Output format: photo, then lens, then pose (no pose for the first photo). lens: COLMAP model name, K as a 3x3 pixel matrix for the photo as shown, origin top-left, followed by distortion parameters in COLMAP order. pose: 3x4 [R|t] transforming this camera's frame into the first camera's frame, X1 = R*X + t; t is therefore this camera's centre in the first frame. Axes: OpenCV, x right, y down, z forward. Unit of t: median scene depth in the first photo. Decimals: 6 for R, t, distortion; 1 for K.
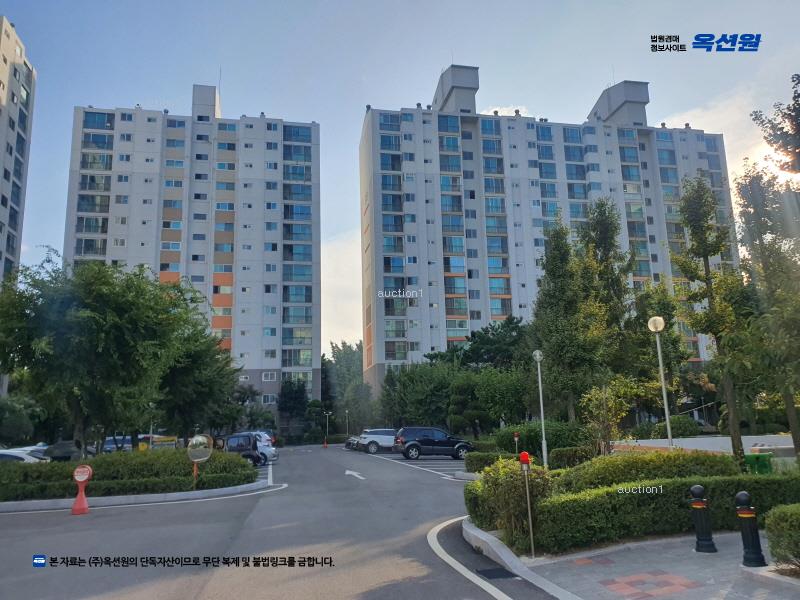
lens RADIAL K [[627.2, 0, 400.0], [0, 627.2, 300.0], [0, 0, 1]] dist [0.059631, -0.035958]
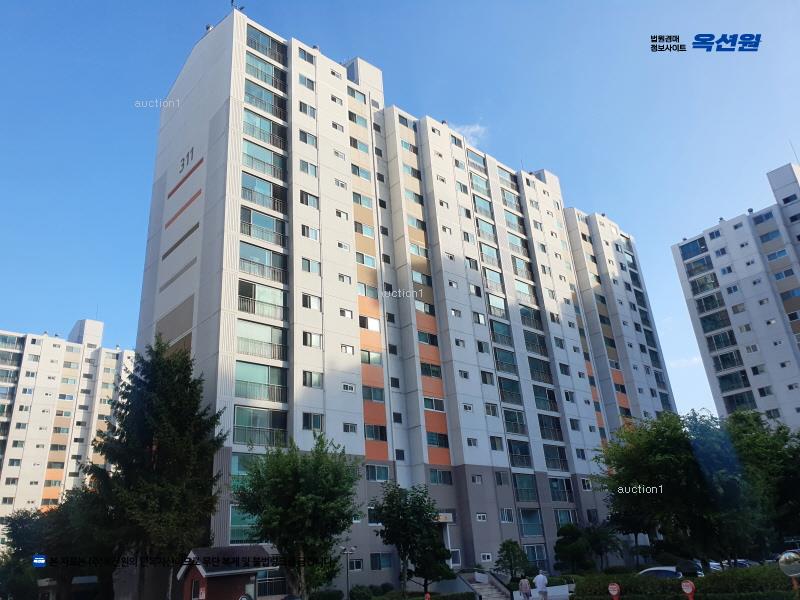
lens RADIAL K [[627.2, 0, 400.0], [0, 627.2, 300.0], [0, 0, 1]] dist [0.059631, -0.035958]
pose [[0.512822, -0.354173, -0.782033, 0.100079], [0.229091, 0.934358, -0.272931, -0.013310], [0.827364, -0.039192, 0.560297, -0.049453]]
